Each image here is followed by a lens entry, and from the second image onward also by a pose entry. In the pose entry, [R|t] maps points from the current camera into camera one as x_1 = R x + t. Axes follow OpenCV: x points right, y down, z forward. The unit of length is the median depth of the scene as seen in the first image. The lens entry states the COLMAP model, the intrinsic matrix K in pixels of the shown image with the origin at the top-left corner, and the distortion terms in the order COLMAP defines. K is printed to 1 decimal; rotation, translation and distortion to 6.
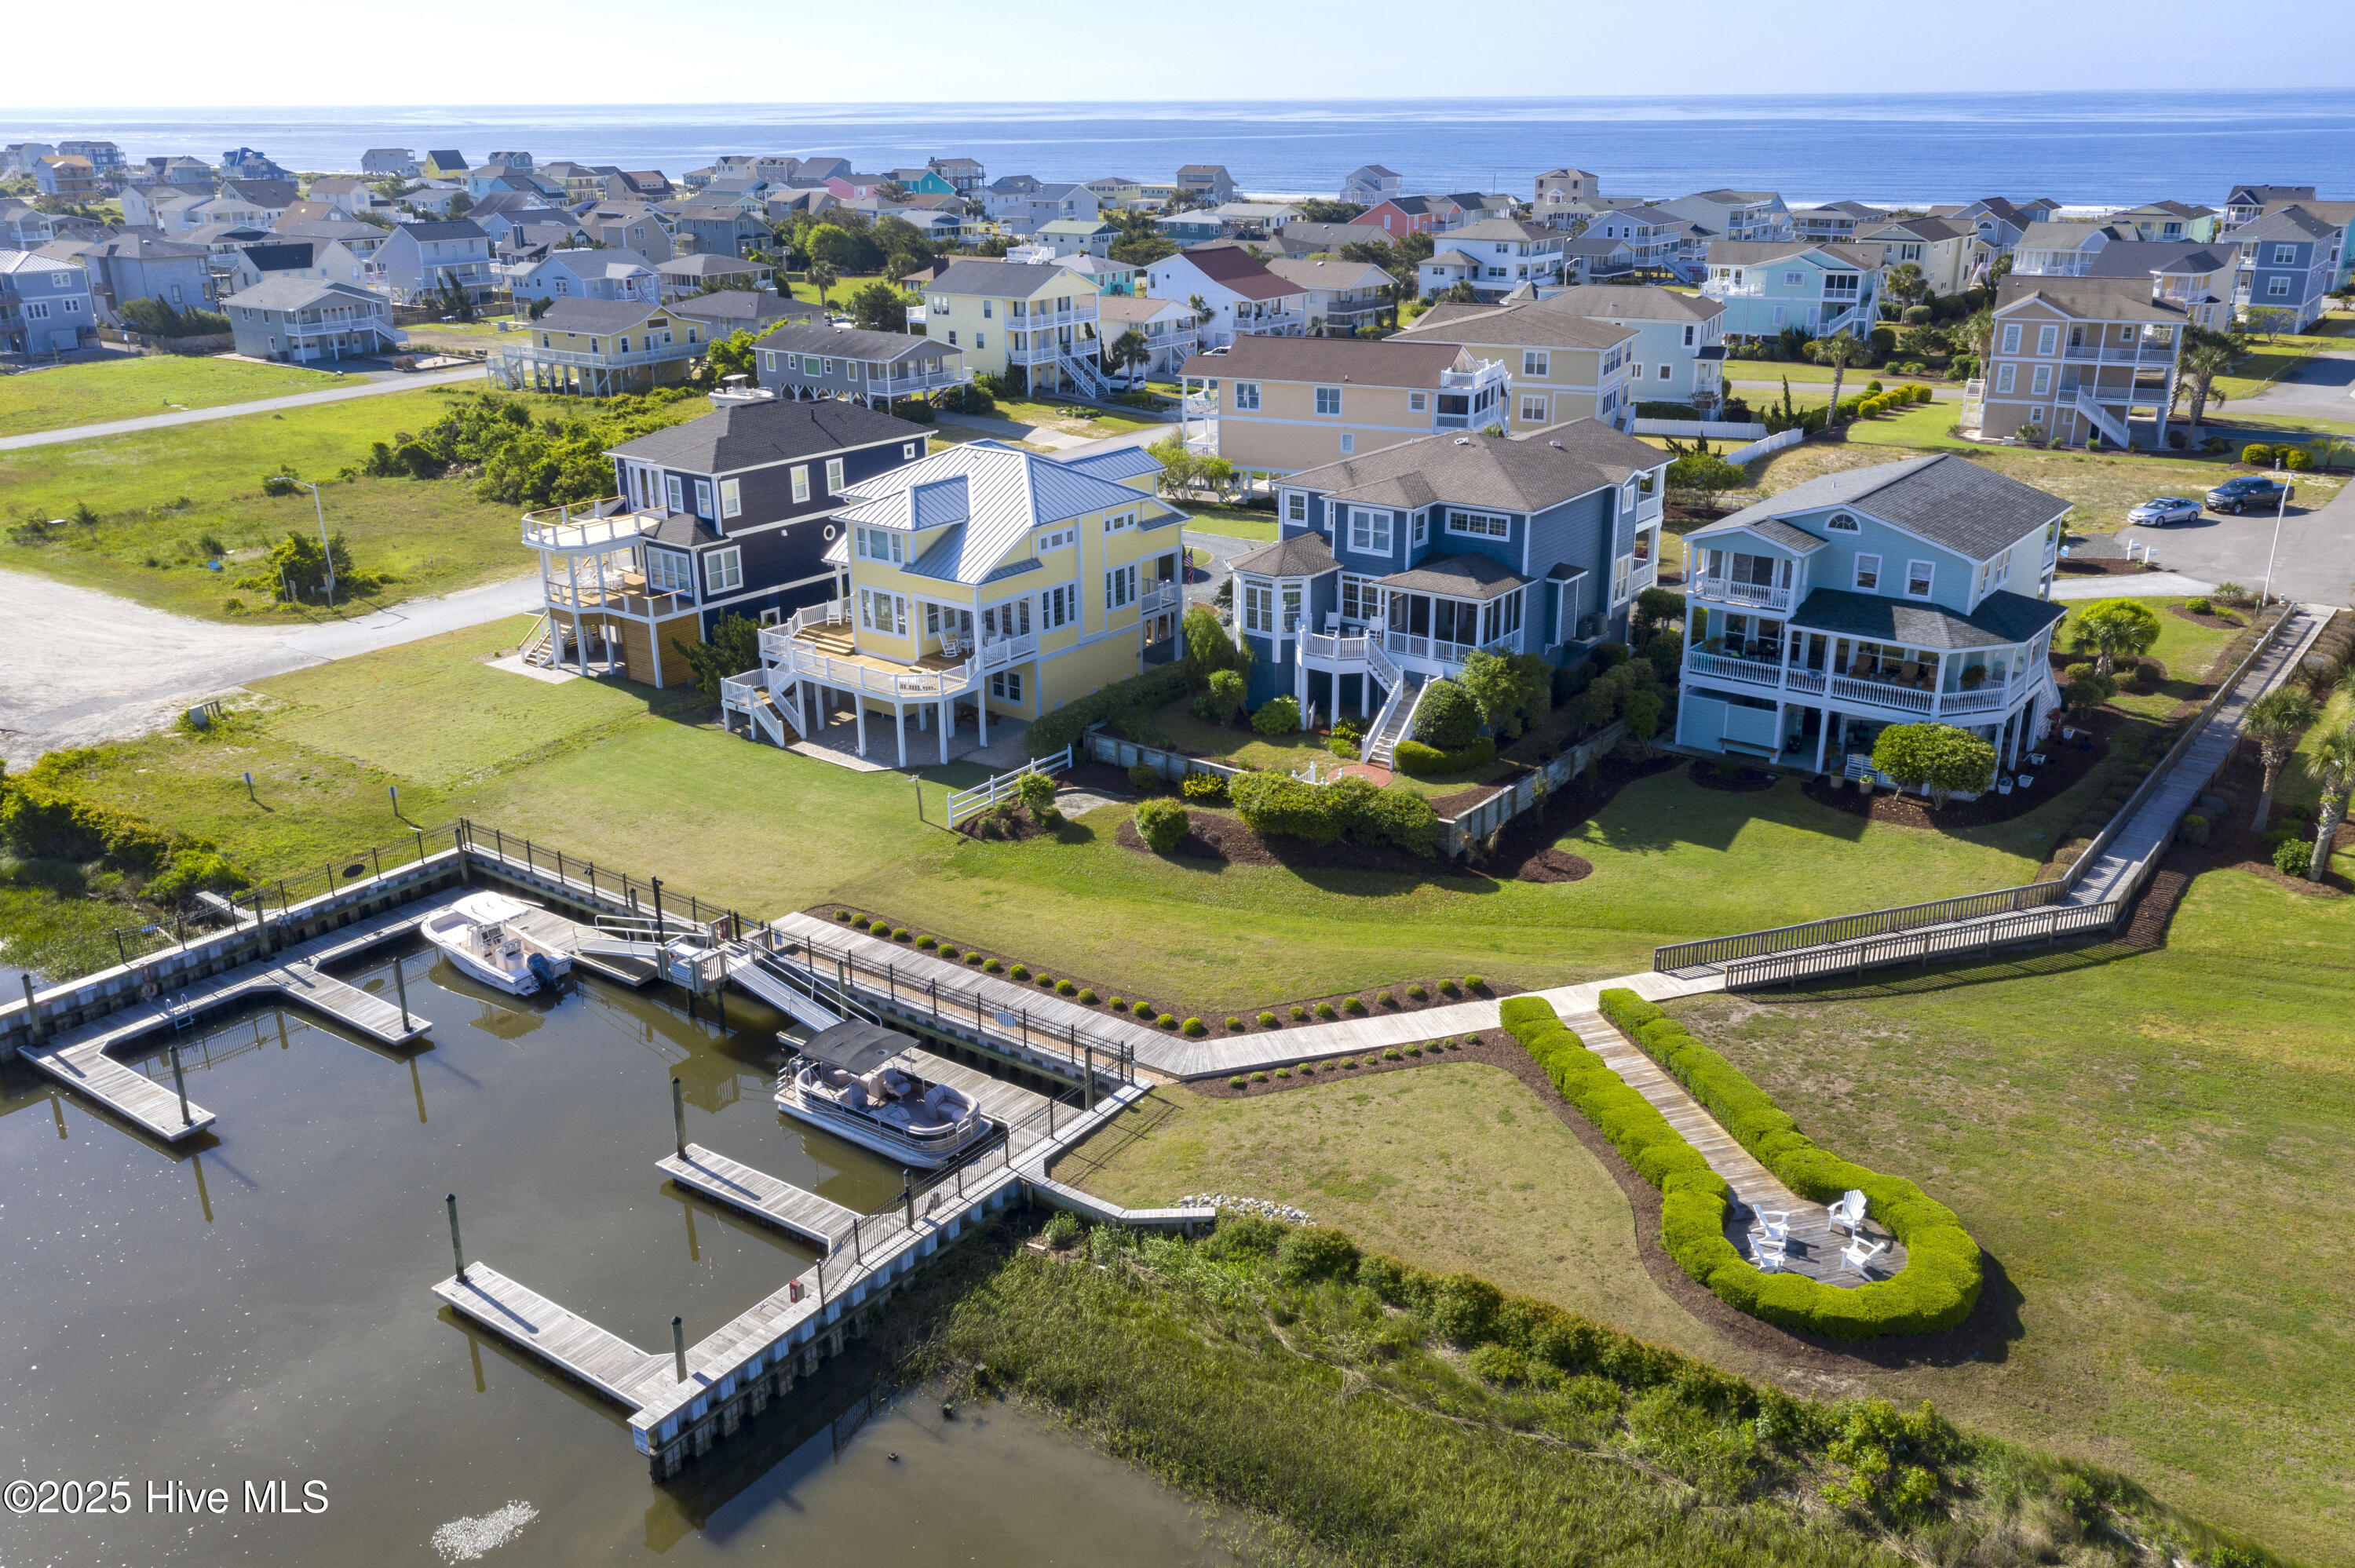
lens RADIAL K [[1936.0, 0, 1177.5], [0, 1936.0, 784.0], [0, 0, 1]] dist [0.007887, 0.007153]
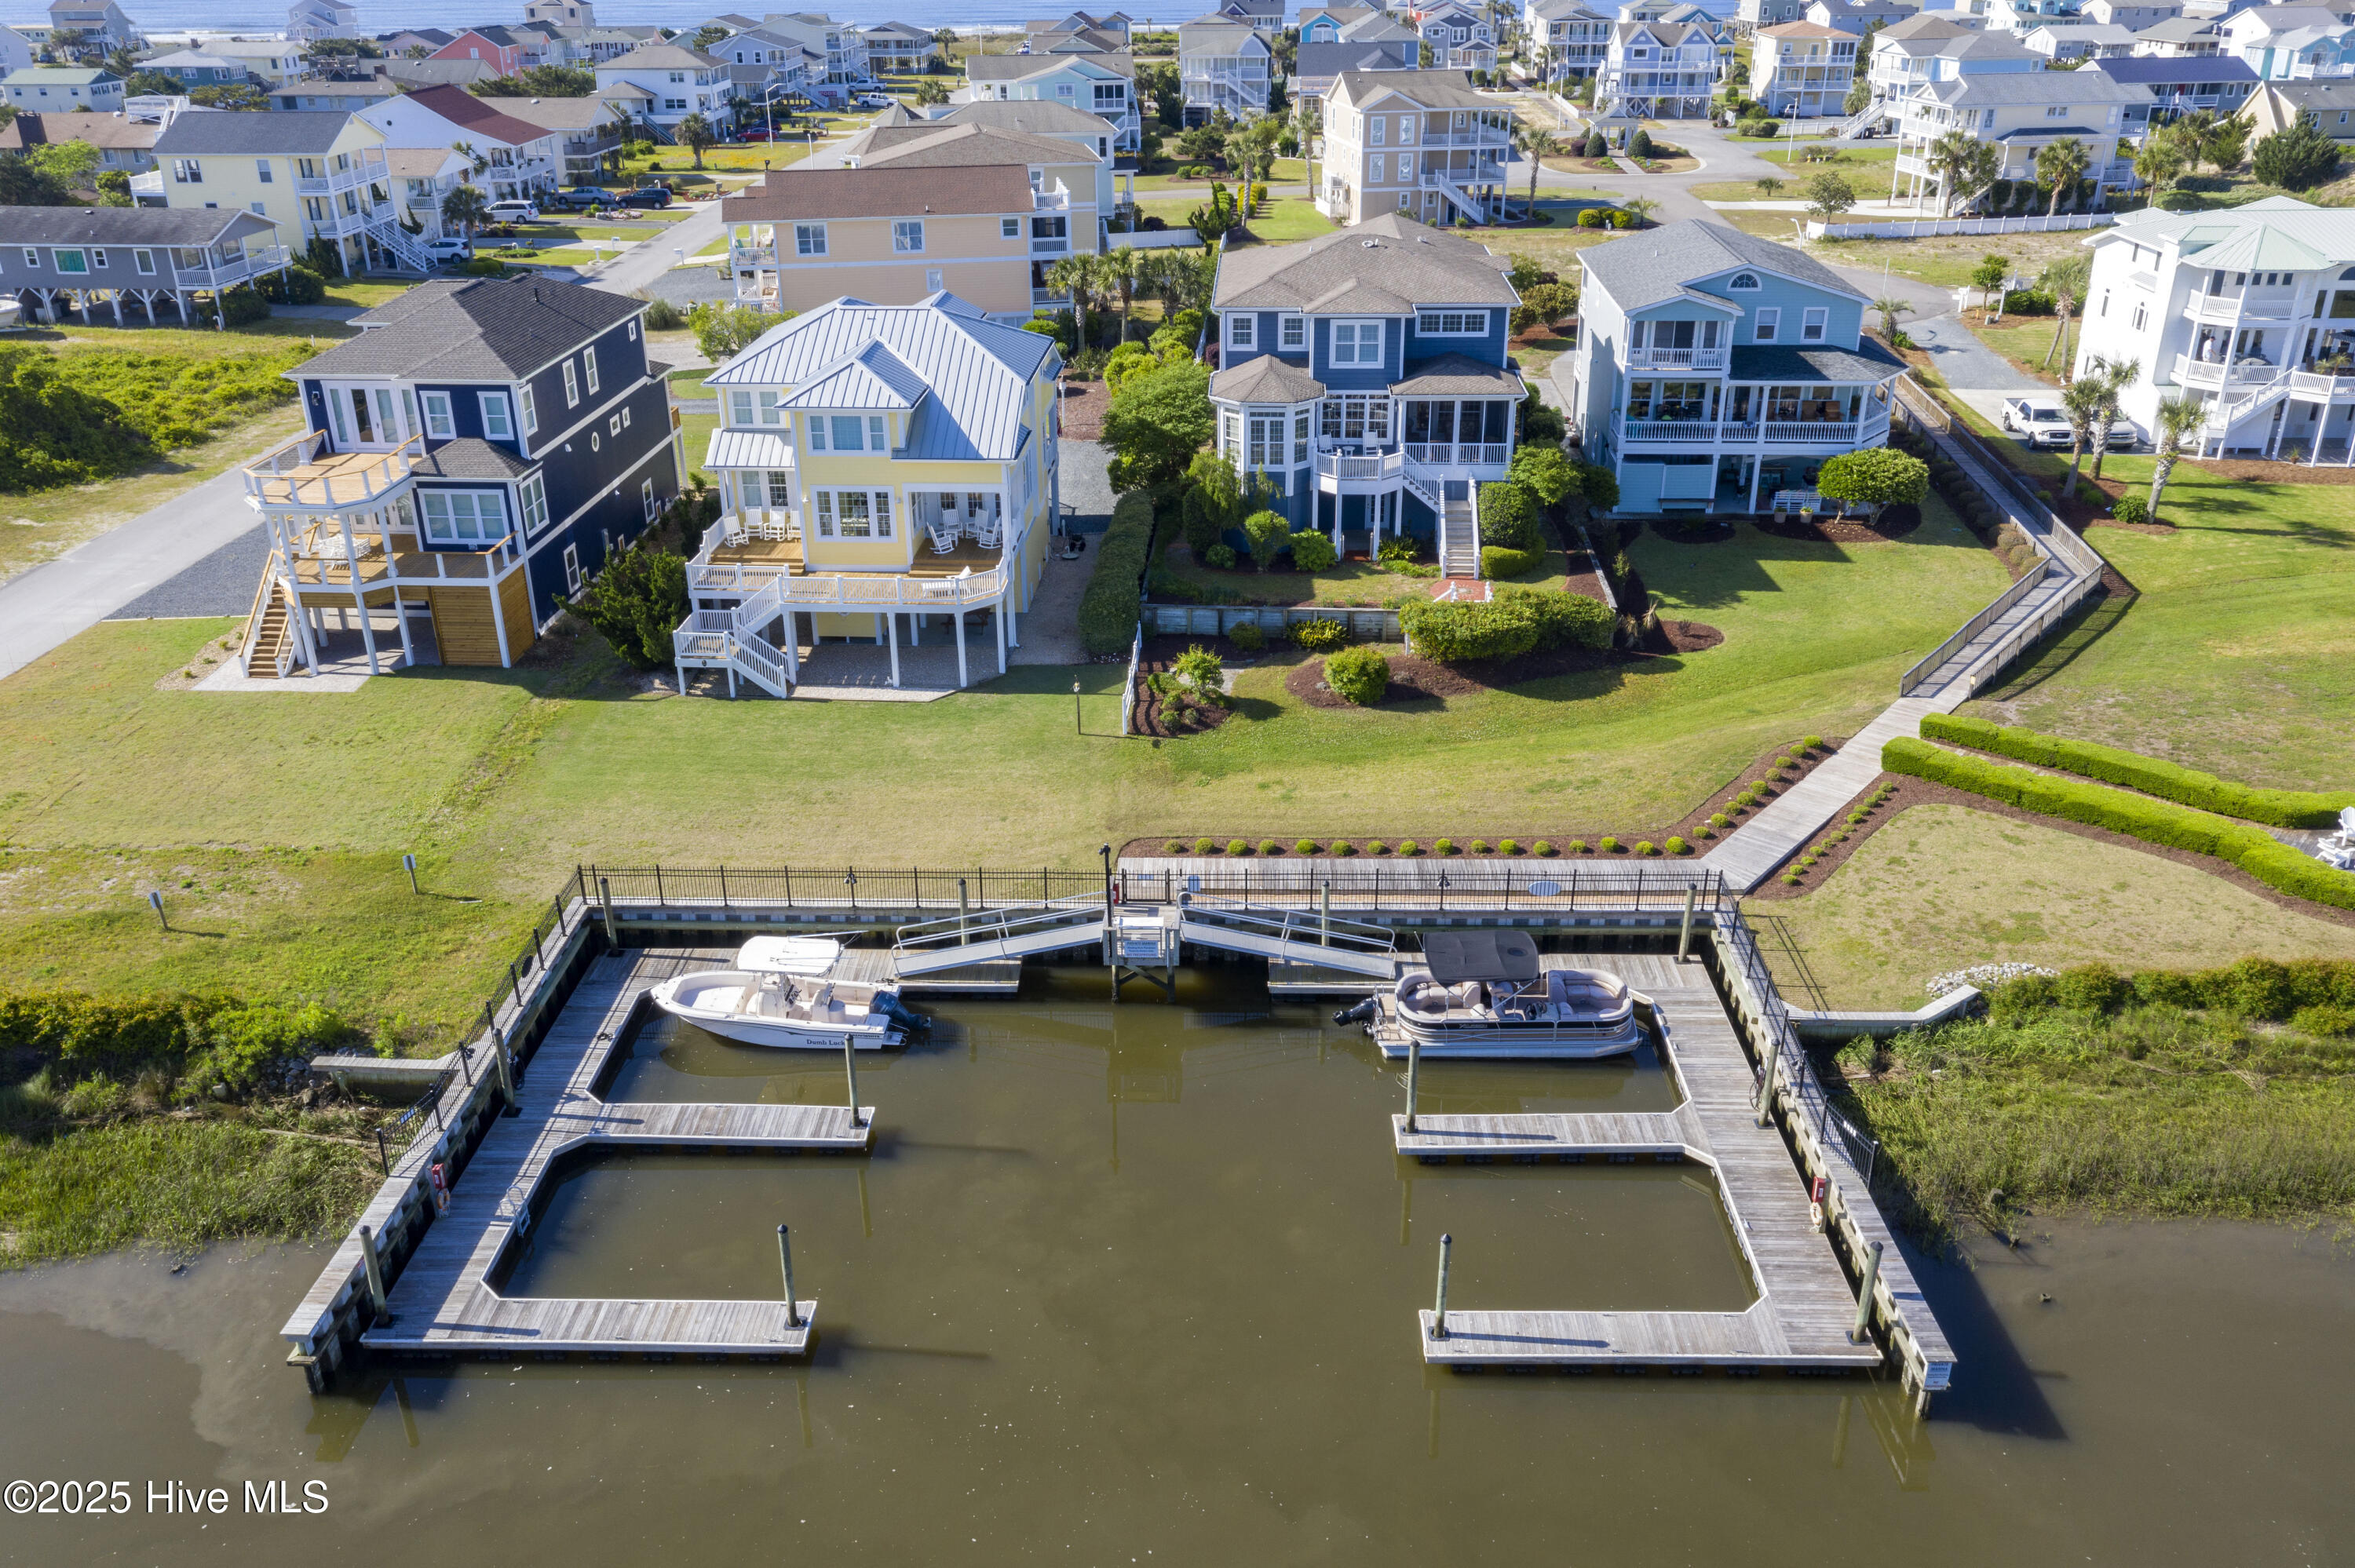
lens RADIAL K [[1936.0, 0, 1177.5], [0, 1936.0, 784.0], [0, 0, 1]] dist [0.007887, 0.007153]
pose [[0.818051, -0.233889, 0.525442, -0.532045], [0.194168, 0.972252, 0.130480, -0.061254], [-0.541380, -0.004716, 0.840765, 0.241582]]
